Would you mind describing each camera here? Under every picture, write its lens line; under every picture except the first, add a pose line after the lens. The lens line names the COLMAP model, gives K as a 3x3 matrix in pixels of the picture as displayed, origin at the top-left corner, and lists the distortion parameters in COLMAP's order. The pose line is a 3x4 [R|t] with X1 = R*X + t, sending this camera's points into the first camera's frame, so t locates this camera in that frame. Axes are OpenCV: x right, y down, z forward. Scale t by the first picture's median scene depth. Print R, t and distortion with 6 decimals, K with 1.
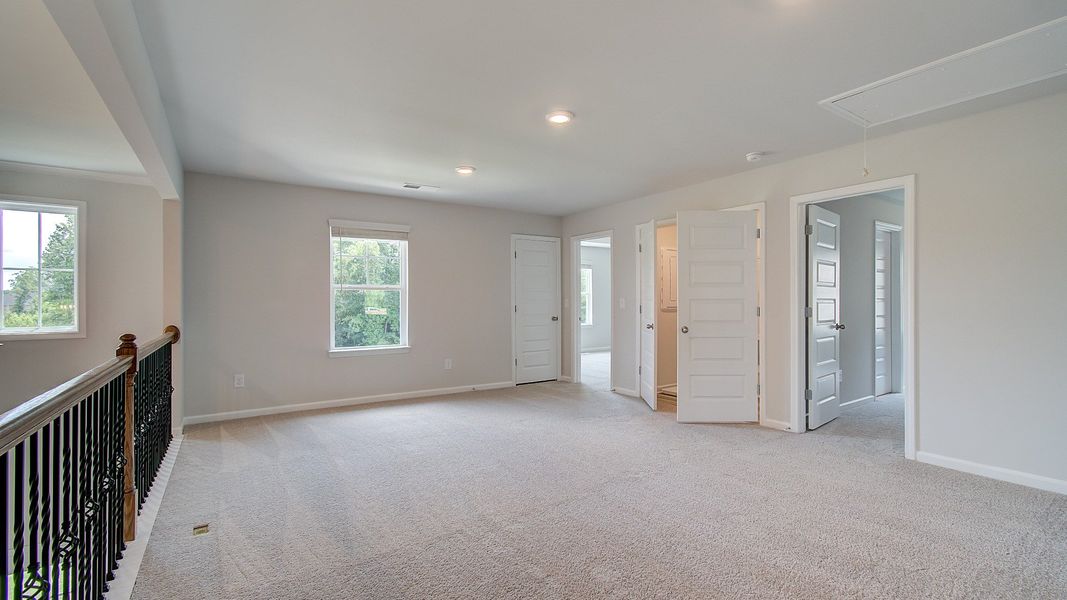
lens RADIAL K [[471.1, 0, 530.1], [0, 471.1, 297.9], [0, 0, 1]] dist [-0.000833, -0.000628]
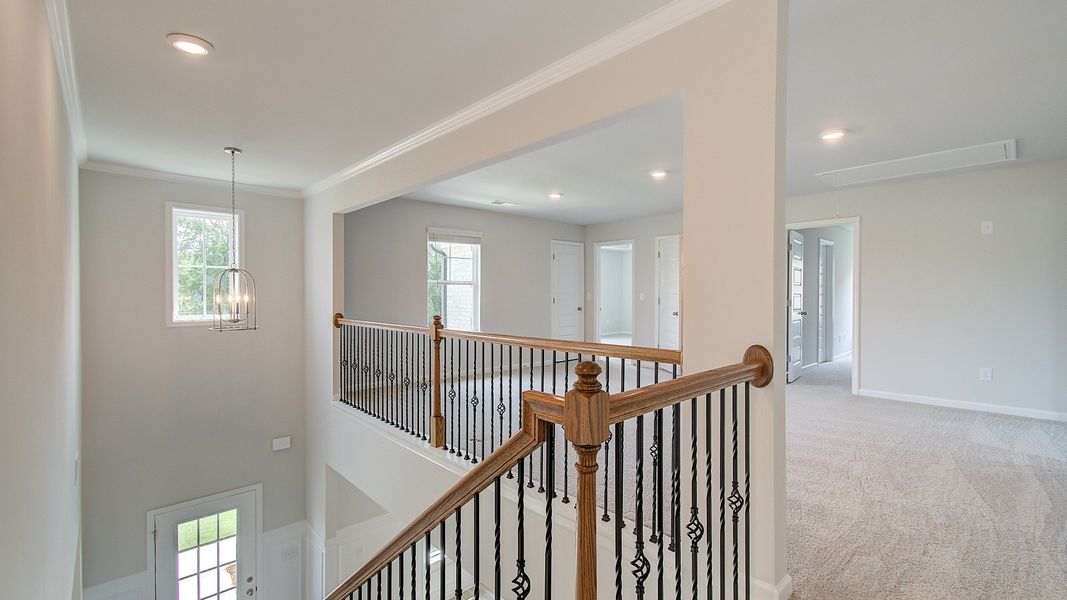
lens RADIAL K [[471.1, 0, 538.5], [0, 471.1, 299.3], [0, 0, 1]] dist [-0.000833, -0.000628]
pose [[0.986204, 0.003391, 0.165498, -0.359557], [-0.005908, 0.999874, 0.014722, 0.002024], [-0.165428, -0.015496, 0.986100, -0.272914]]
